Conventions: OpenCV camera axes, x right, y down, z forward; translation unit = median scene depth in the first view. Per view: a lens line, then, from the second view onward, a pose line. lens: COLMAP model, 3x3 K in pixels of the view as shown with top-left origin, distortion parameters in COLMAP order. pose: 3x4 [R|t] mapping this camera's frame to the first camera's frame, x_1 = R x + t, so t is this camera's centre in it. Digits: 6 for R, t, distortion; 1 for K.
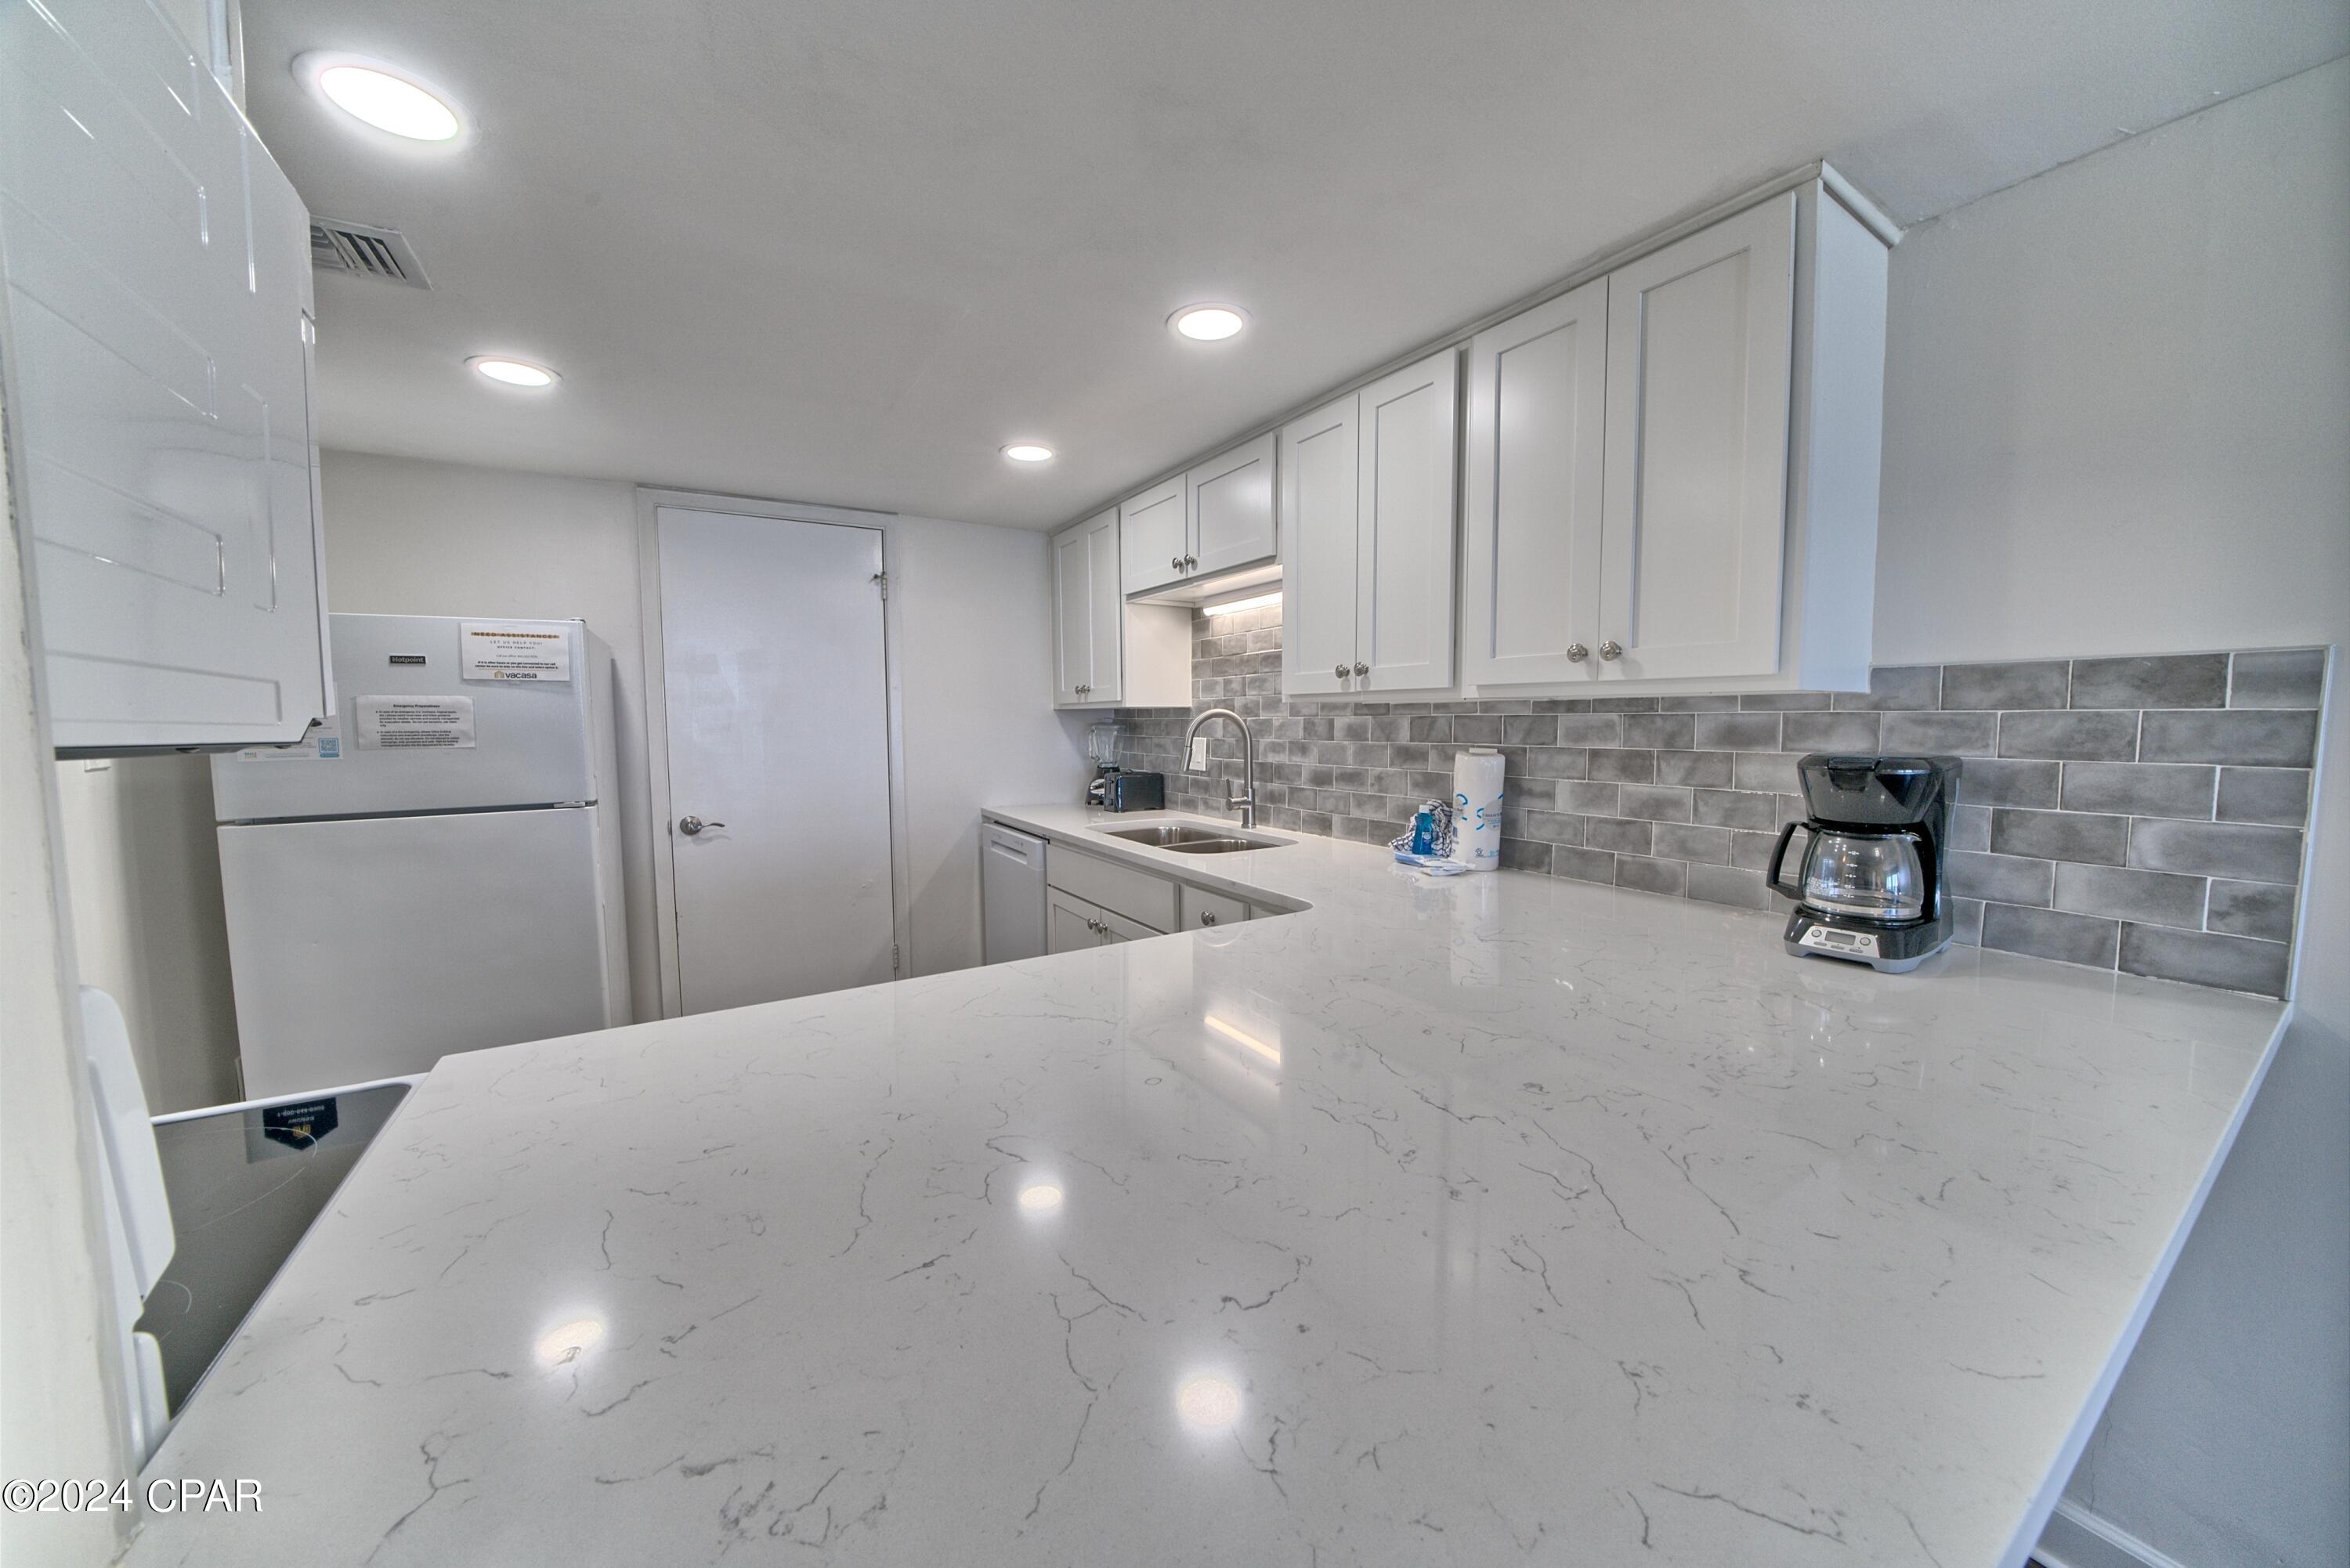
lens RADIAL K [[812.4, 0, 1176.3], [0, 812.4, 781.6], [0, 0, 1]] dist [-0.013639, 0.000148]
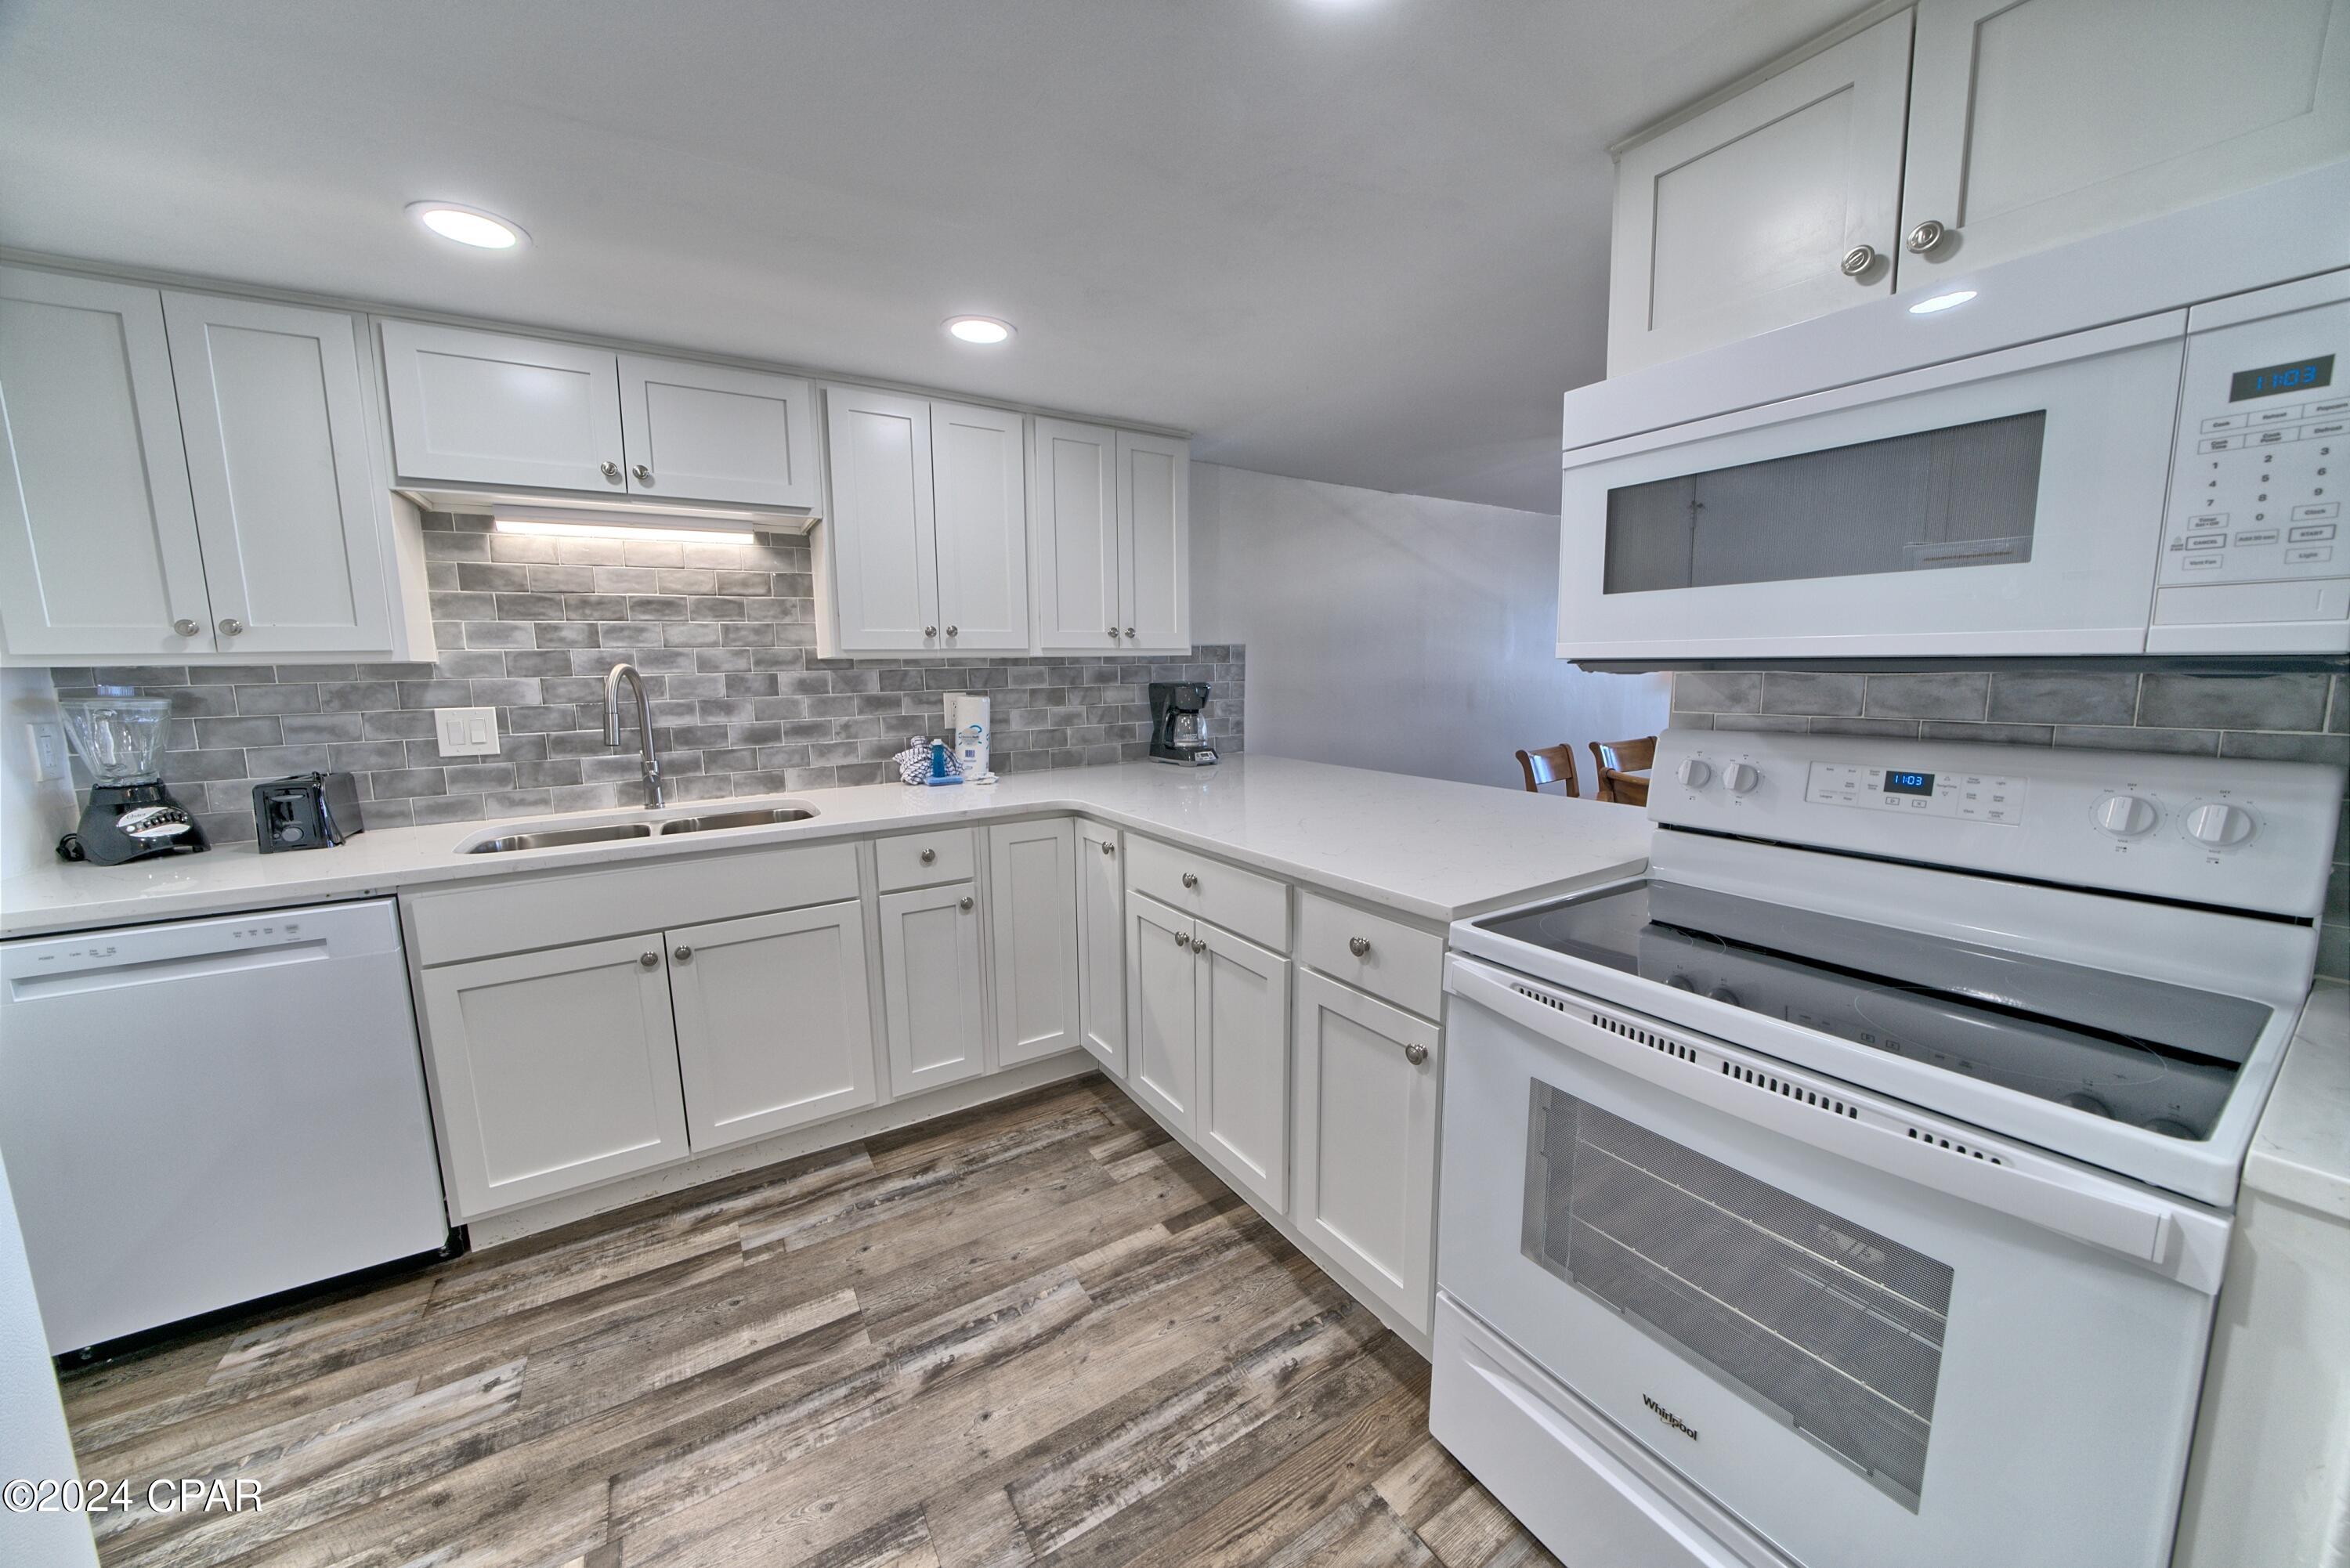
lens RADIAL K [[812.4, 0, 1176.3], [0, 812.4, 776.1], [0, 0, 1]] dist [-0.013639, 0.000148]
pose [[0.000851, -0.129490, 0.991580, -0.784701], [0.093392, 0.987257, 0.128845, -0.034692], [-0.995629, 0.092496, 0.012934, 0.494159]]
